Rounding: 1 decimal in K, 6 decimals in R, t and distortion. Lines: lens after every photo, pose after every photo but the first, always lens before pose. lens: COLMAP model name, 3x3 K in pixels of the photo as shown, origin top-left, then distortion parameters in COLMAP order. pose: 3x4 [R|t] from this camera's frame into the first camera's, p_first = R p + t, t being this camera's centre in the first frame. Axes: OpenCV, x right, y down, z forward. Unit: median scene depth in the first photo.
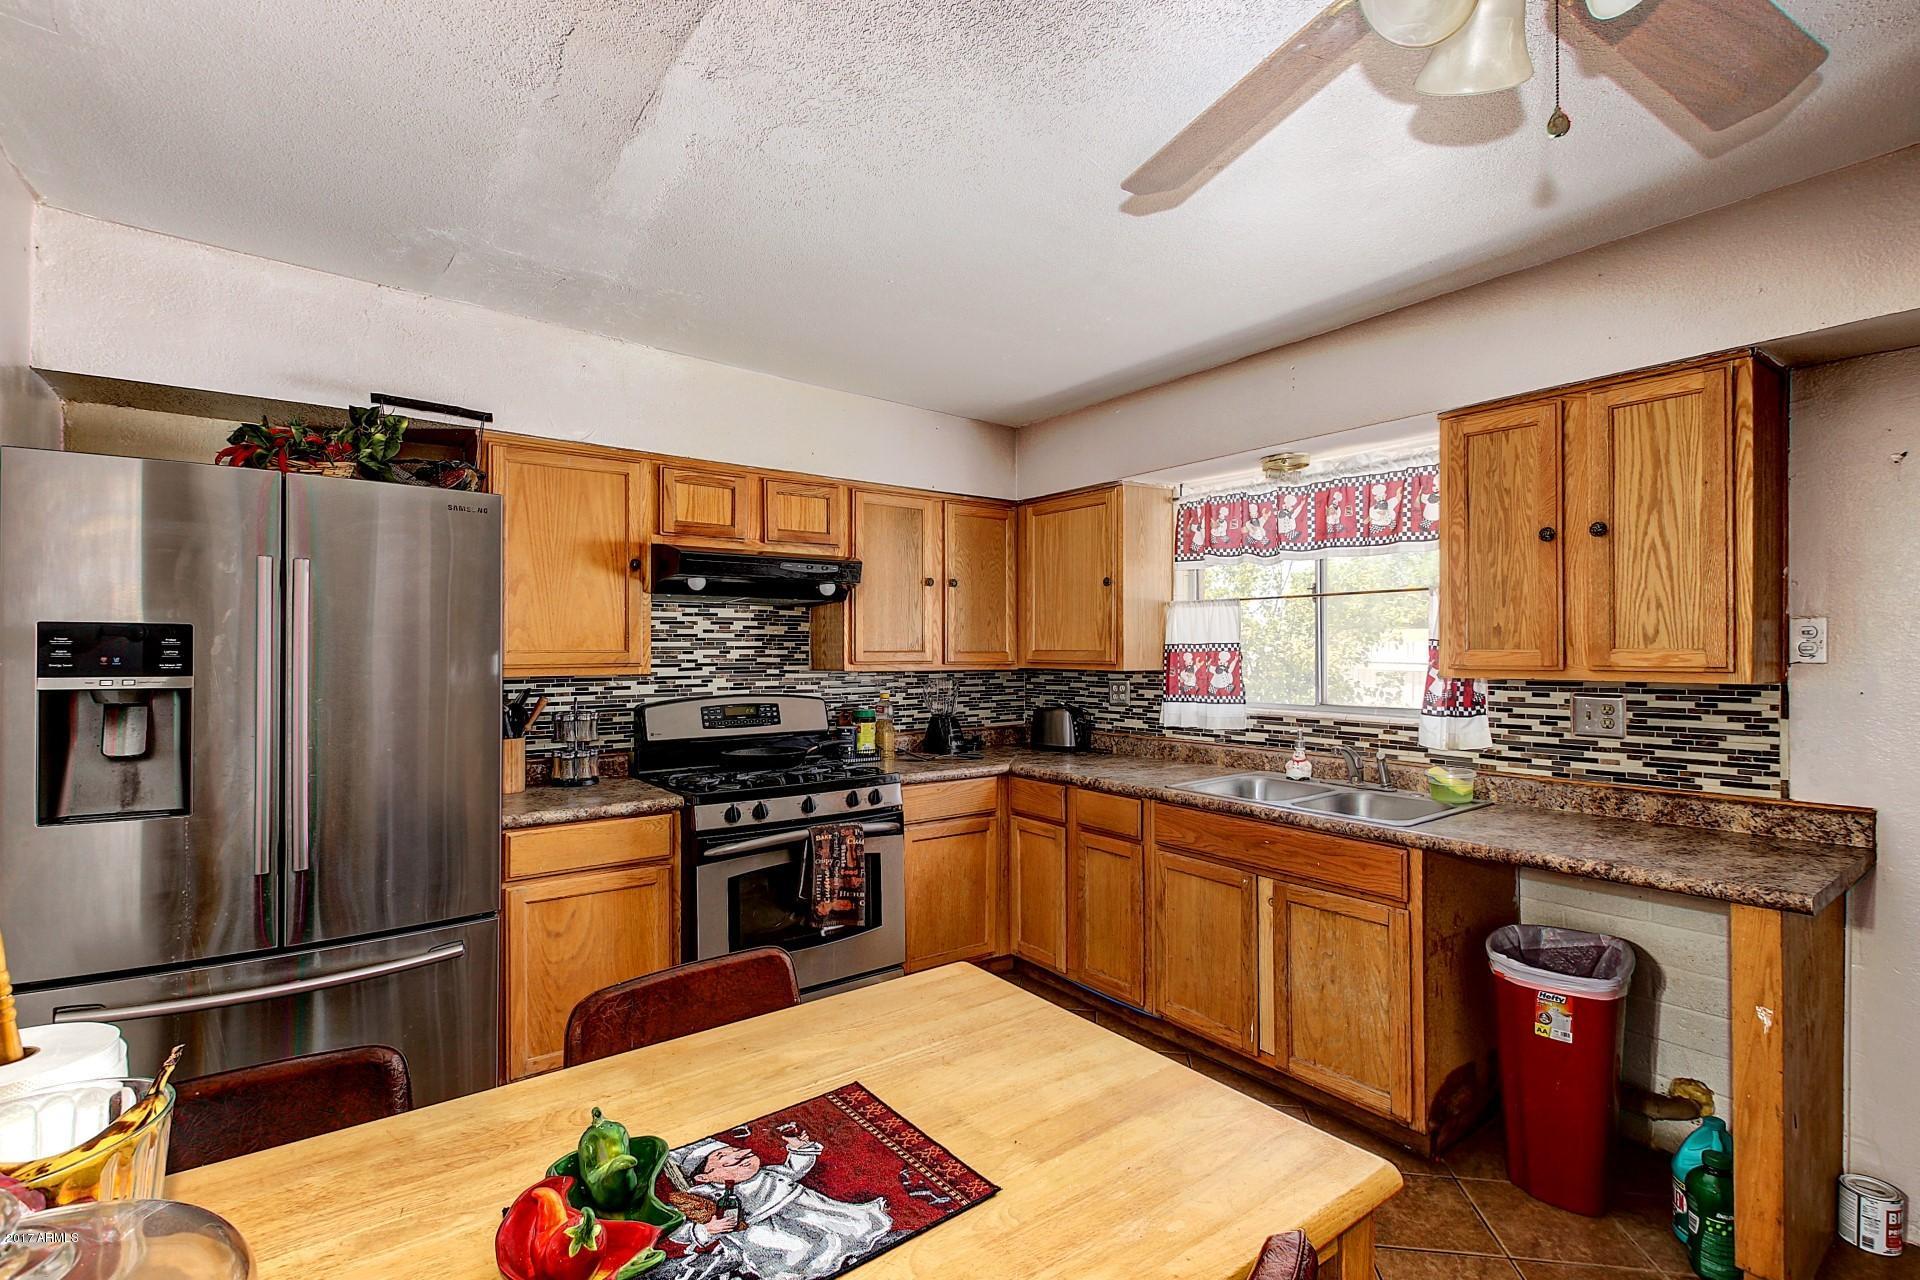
lens RADIAL K [[890.0, 0, 968.2], [0, 890.0, 644.1], [0, 0, 1]] dist [0.004093, -0.000133]
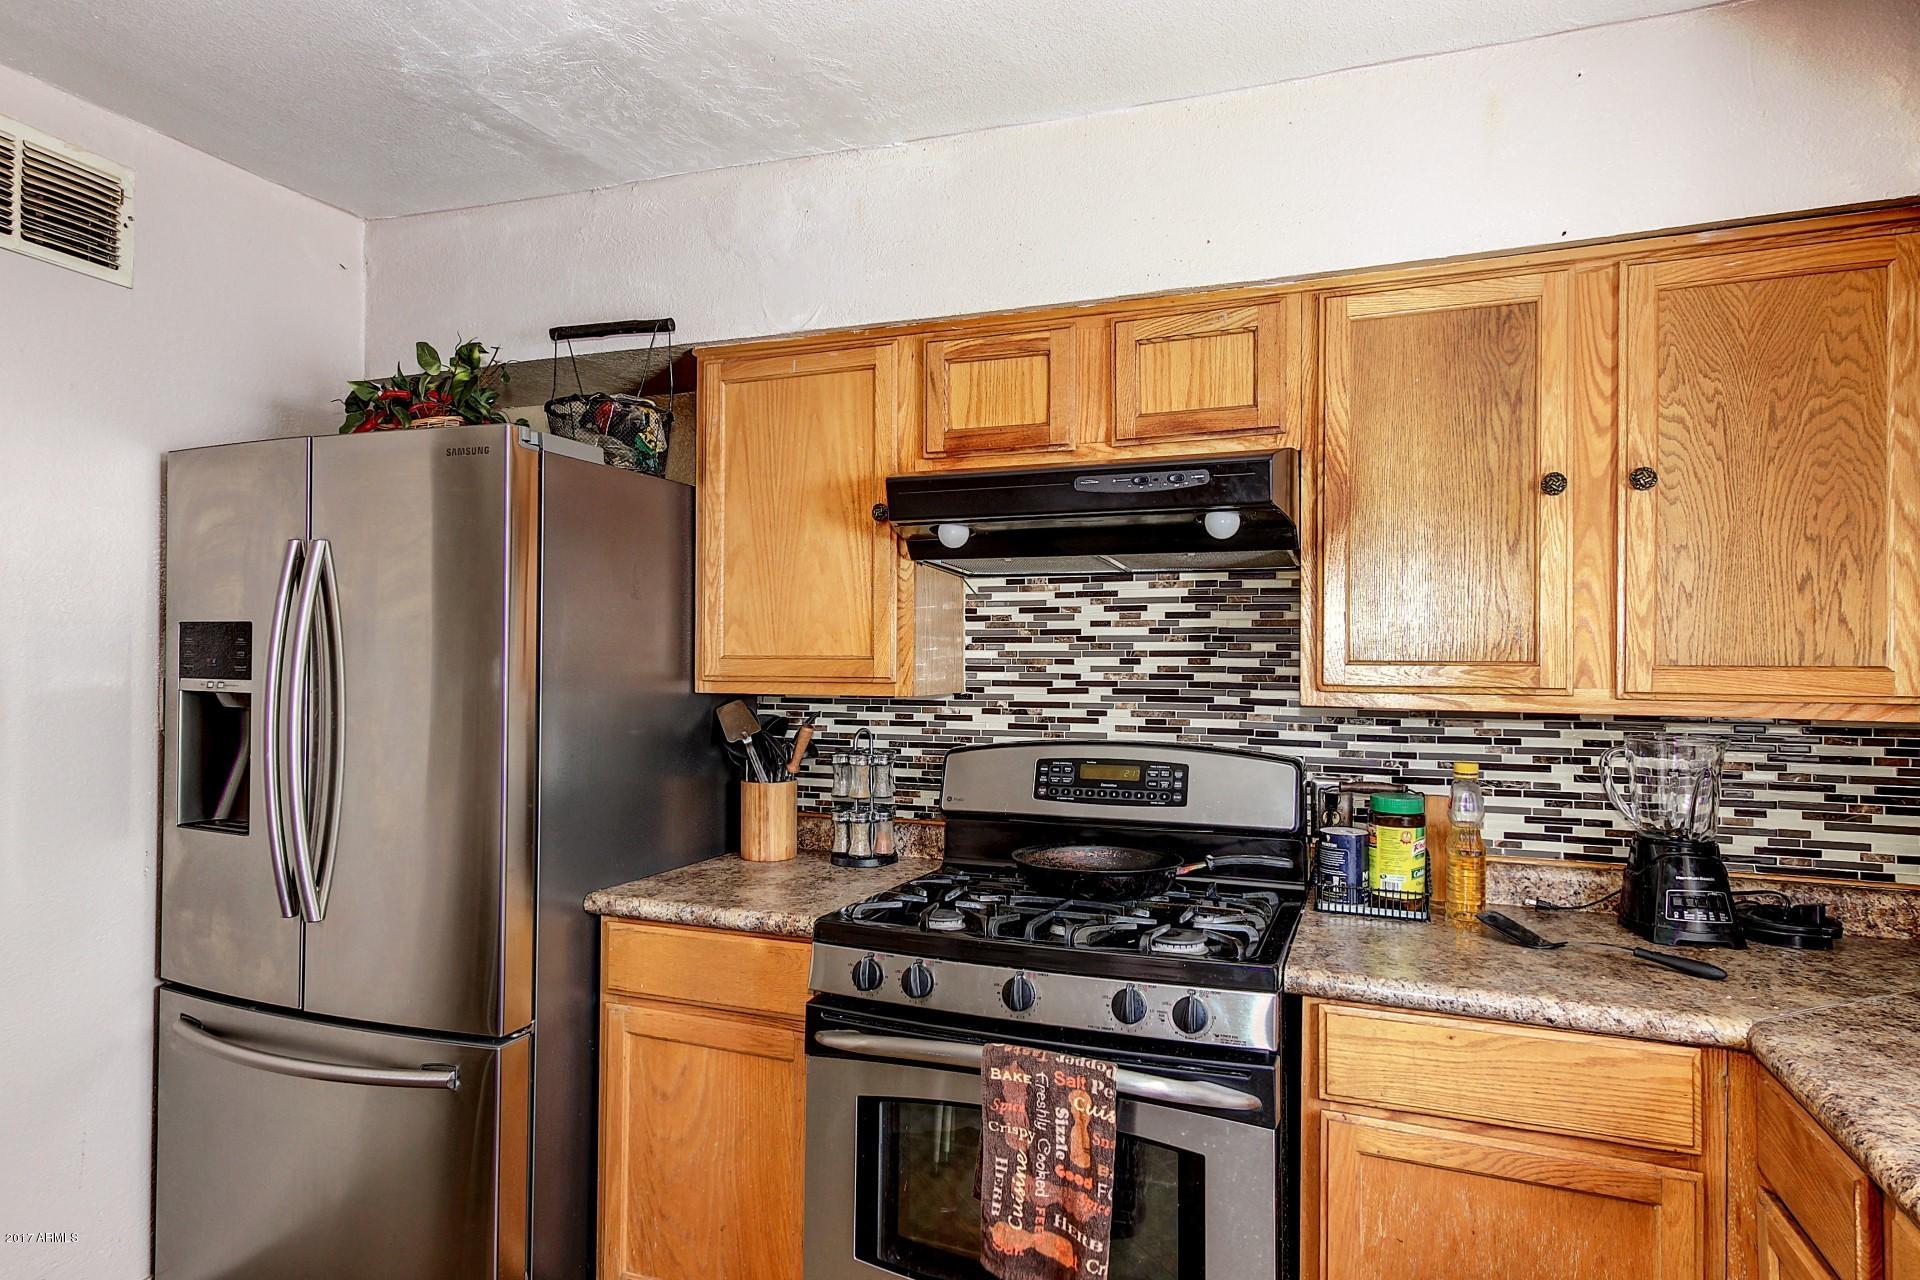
lens RADIAL K [[1076.0, 0, 961.1], [0, 1076.0, 645.8], [0, 0, 1]] dist [0.017903, 0.001294]
pose [[0.523337, -0.006661, -0.852100, 0.237718], [-0.002228, 0.999955, -0.009185, 0.005727], [0.852123, 0.006706, 0.523299, 0.577970]]
